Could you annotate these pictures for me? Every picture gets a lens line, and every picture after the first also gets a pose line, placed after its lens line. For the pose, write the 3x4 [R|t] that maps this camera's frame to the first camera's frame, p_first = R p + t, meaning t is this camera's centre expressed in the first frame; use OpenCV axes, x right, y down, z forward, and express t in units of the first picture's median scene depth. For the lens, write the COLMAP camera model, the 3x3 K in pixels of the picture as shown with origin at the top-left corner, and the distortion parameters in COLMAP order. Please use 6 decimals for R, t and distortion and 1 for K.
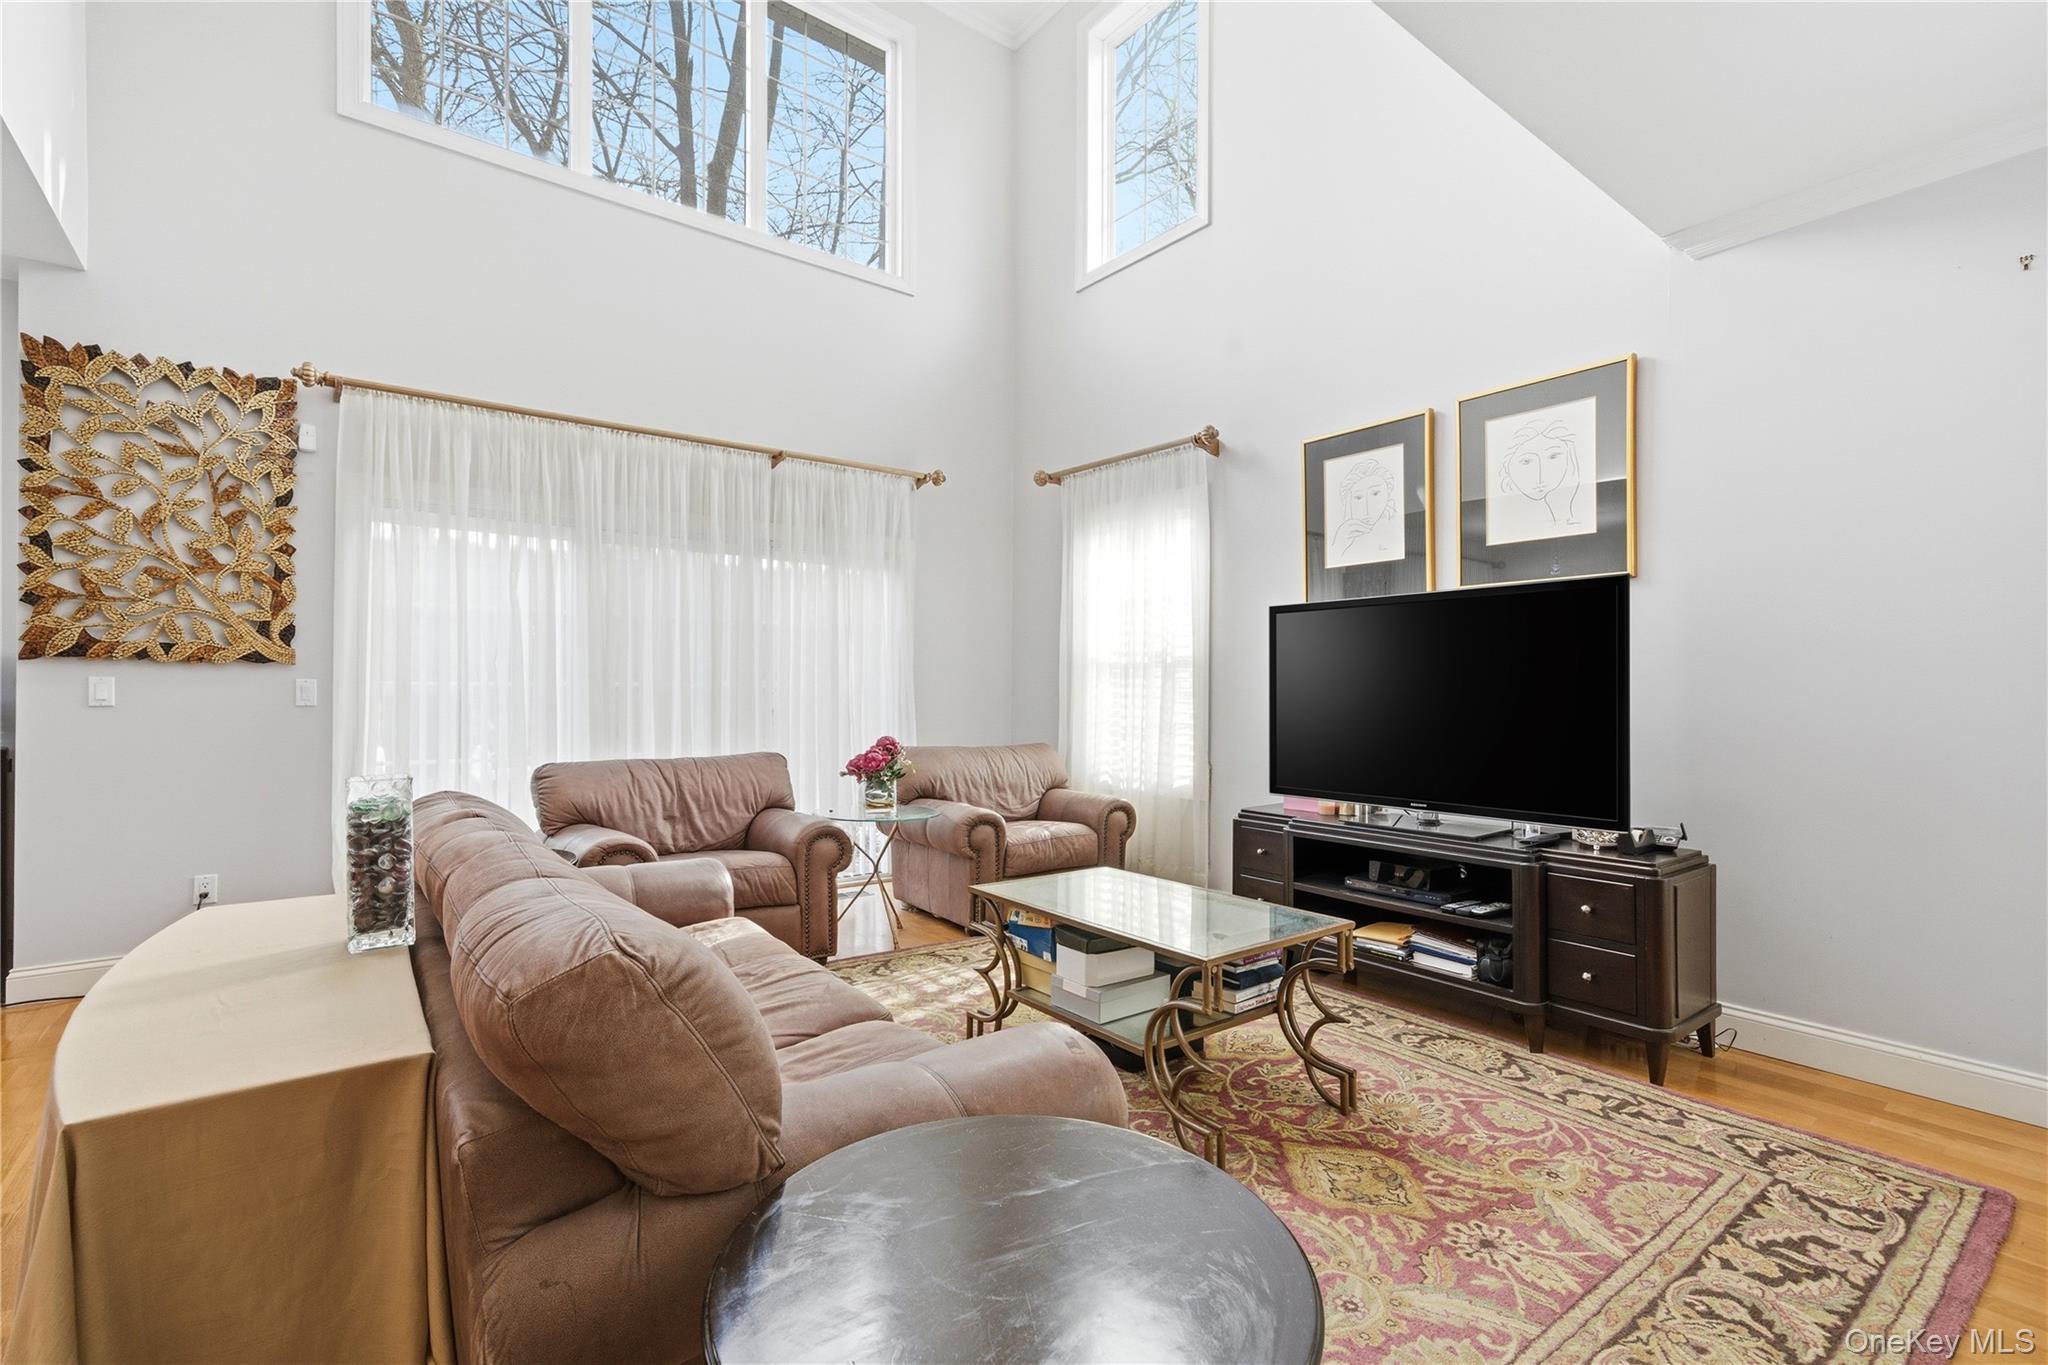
lens RADIAL K [[922.4, 0, 1008.9], [0, 922.4, 694.1], [0, 0, 1]] dist [-0.011595, 0.007428]
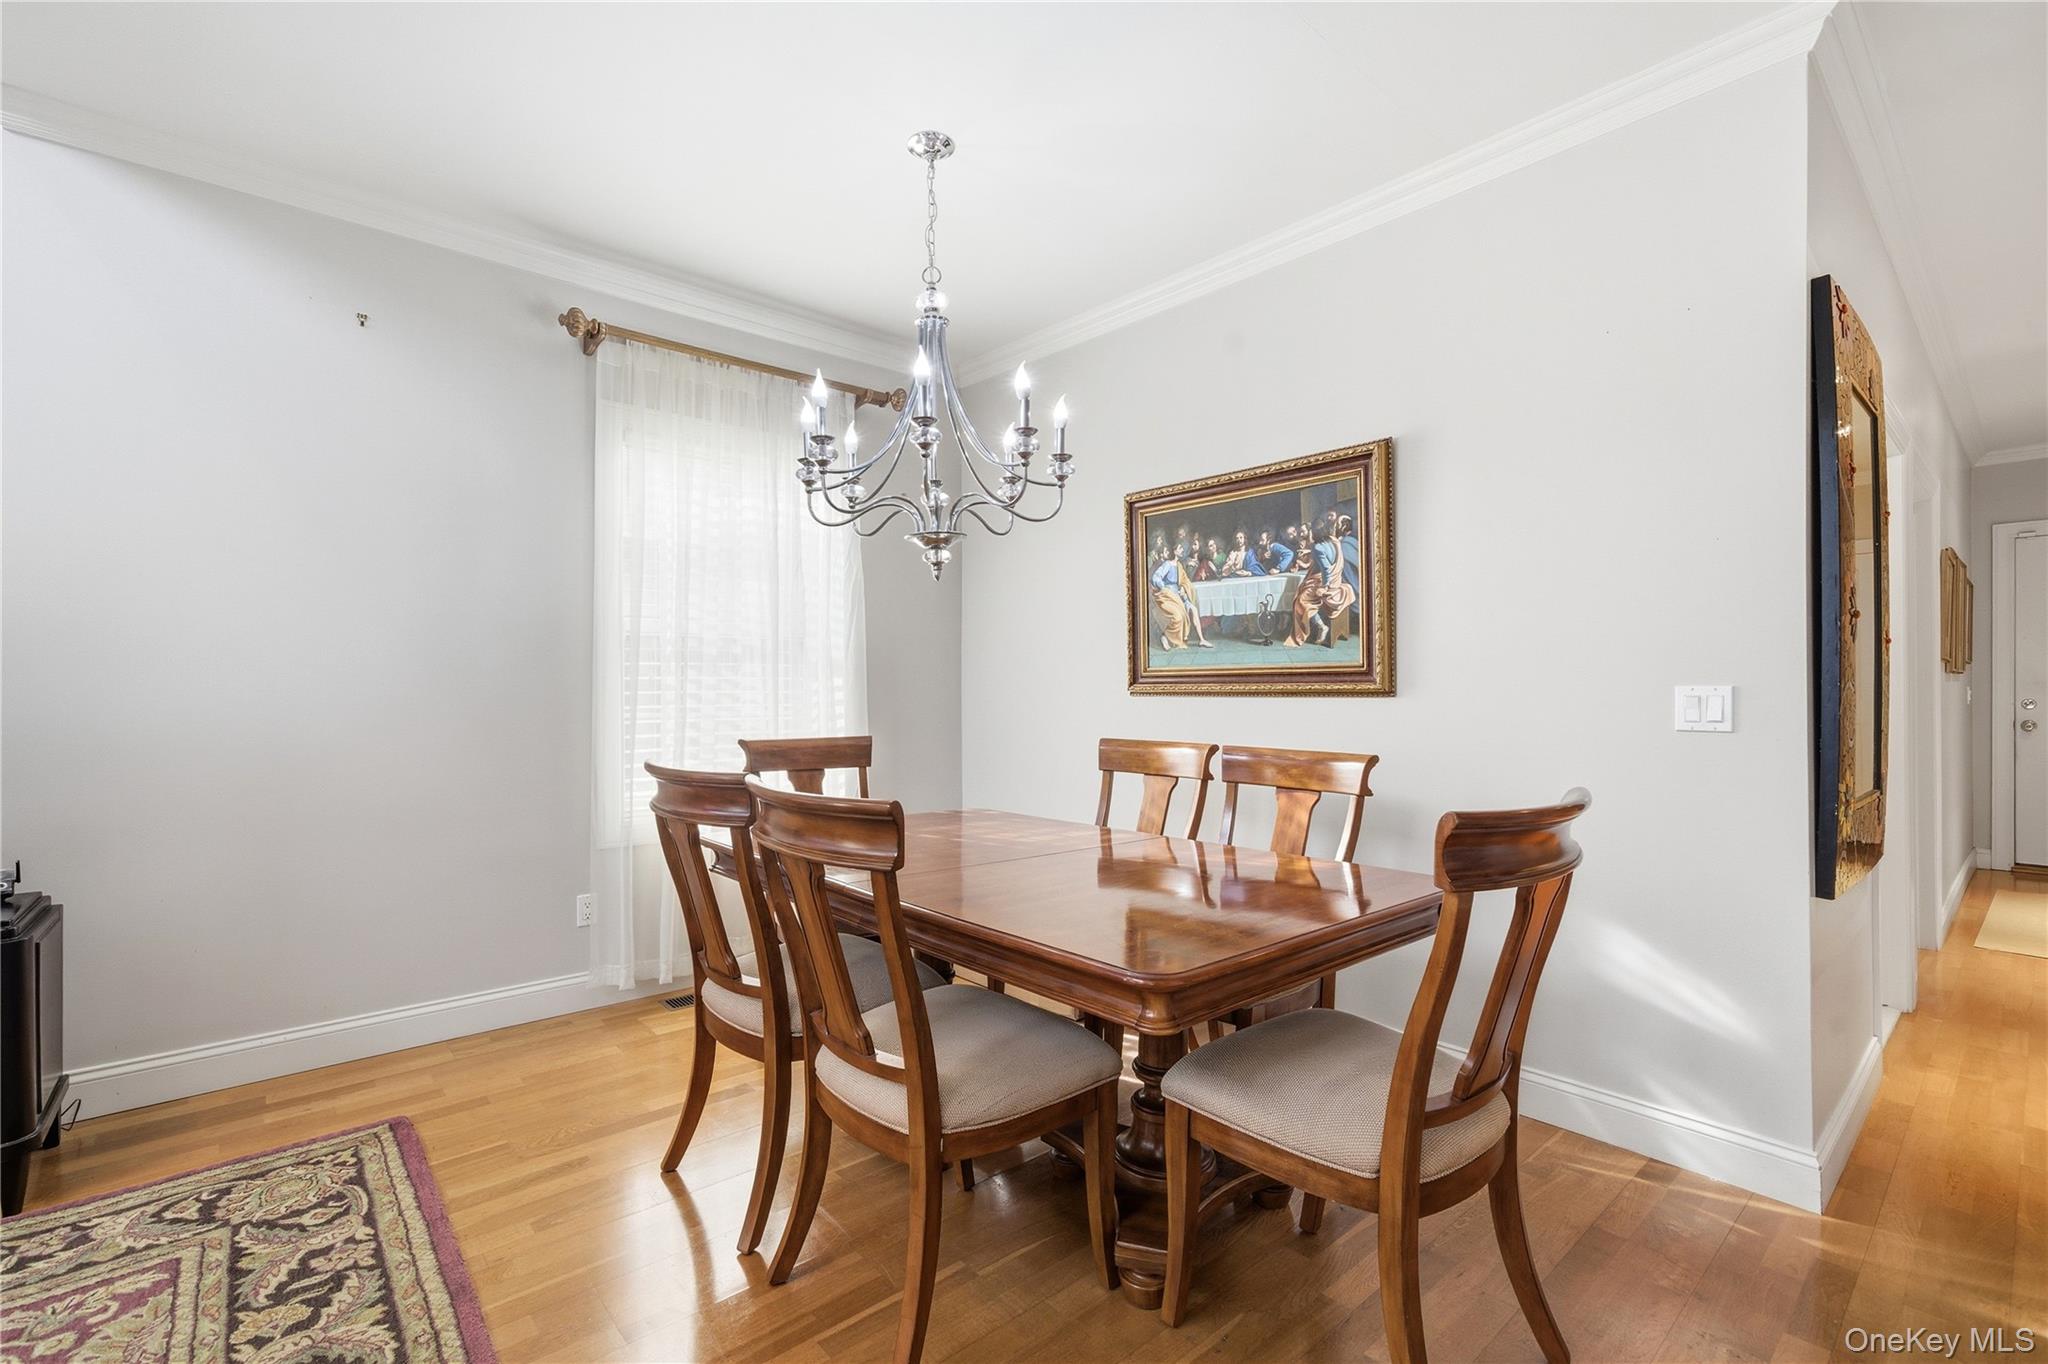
lens RADIAL K [[922.4, 0, 1005.7], [0, 922.4, 683.6], [0, 0, 1]] dist [-0.011595, 0.007428]
pose [[-0.072819, 0.000789, 0.997345, -0.134347], [0.008126, 0.999967, -0.000198, -0.001210], [-0.997312, 0.008090, -0.072823, 0.321422]]
